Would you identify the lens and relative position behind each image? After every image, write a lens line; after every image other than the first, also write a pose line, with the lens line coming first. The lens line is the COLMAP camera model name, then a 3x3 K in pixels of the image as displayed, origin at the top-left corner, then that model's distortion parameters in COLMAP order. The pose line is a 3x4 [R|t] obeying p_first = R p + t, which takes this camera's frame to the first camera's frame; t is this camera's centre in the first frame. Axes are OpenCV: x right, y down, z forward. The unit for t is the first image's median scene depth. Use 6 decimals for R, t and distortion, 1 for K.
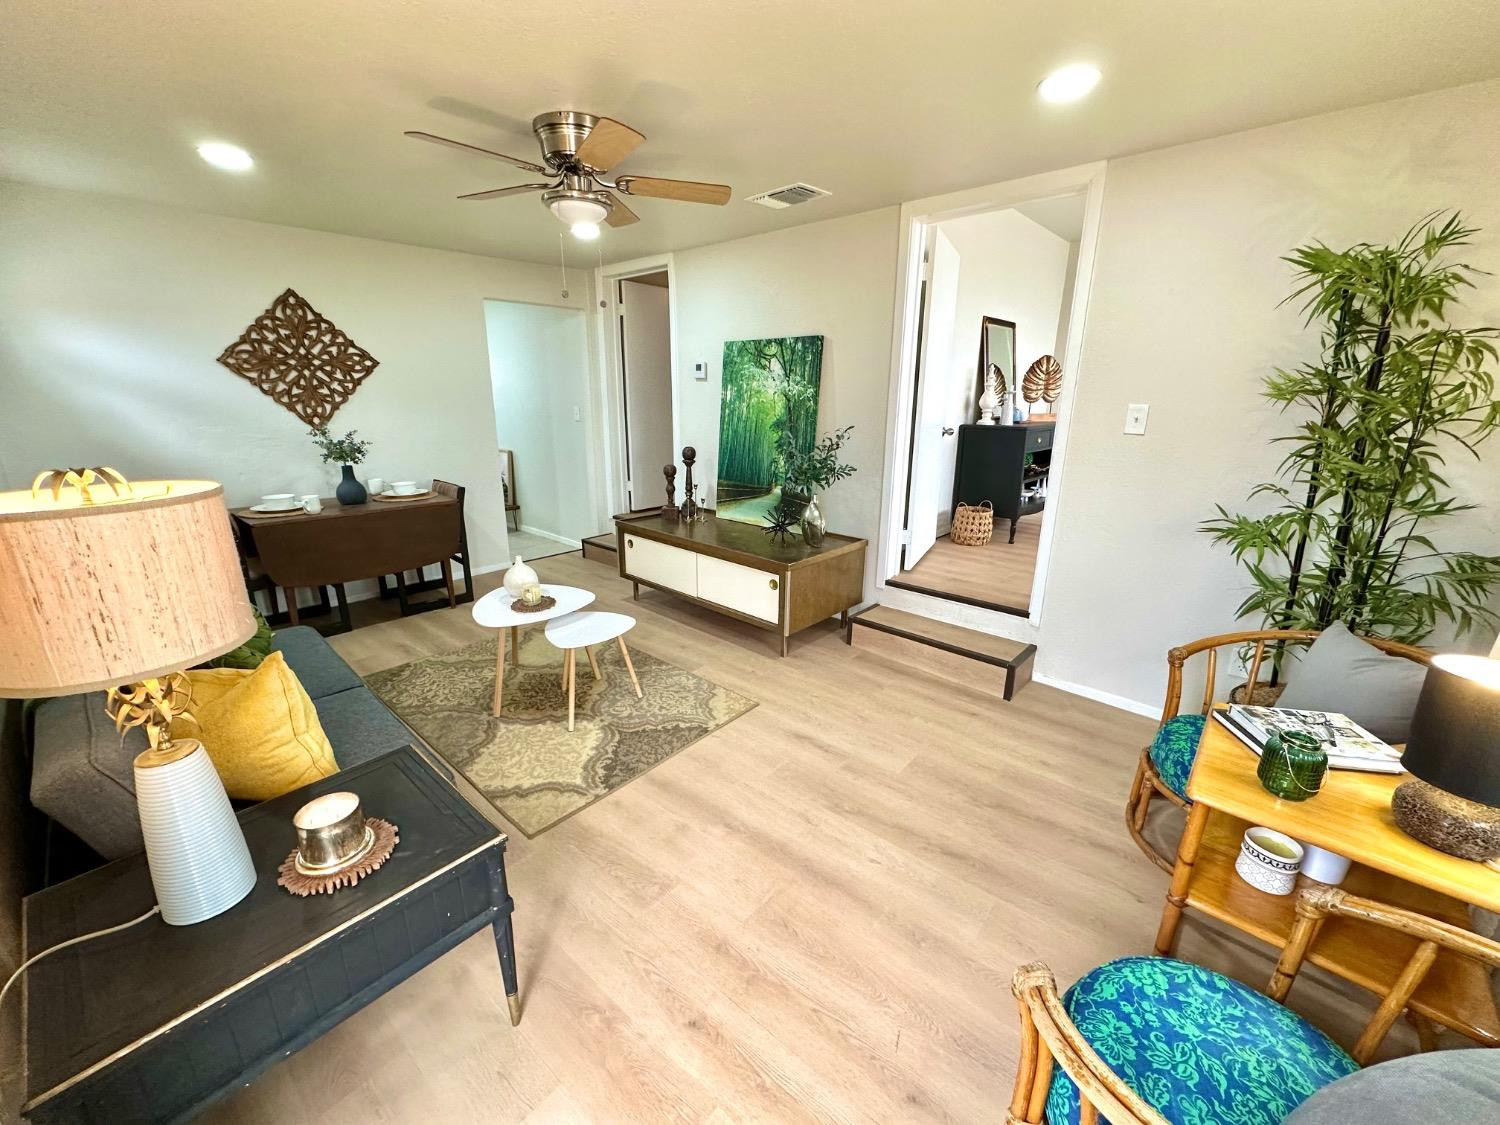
lens RADIAL K [[599.0, 0, 748.9], [0, 599.0, 568.5], [0, 0, 1]] dist [-0.002286, 0.000451]
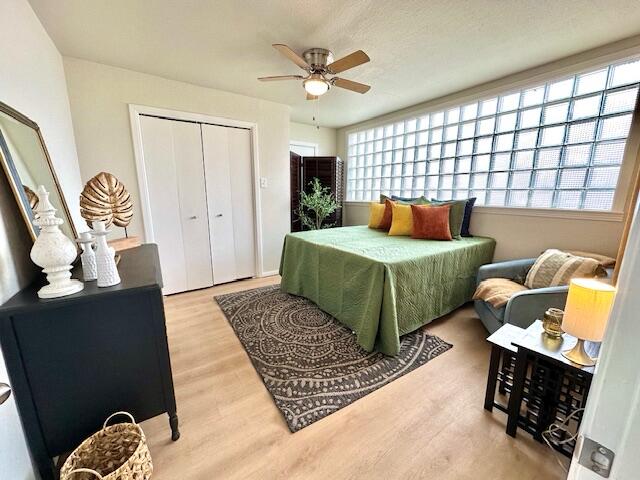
lens RADIAL K [[255.6, 0, 320.3], [0, 255.6, 241.4], [0, 0, 1]] dist [-0.002286, 0.000451]
pose [[0.240810, -0.189822, 0.951829, 0.224092], [0.285341, 0.951196, 0.117505, -0.225400], [-0.927680, 0.243300, 0.283221, 0.655490]]
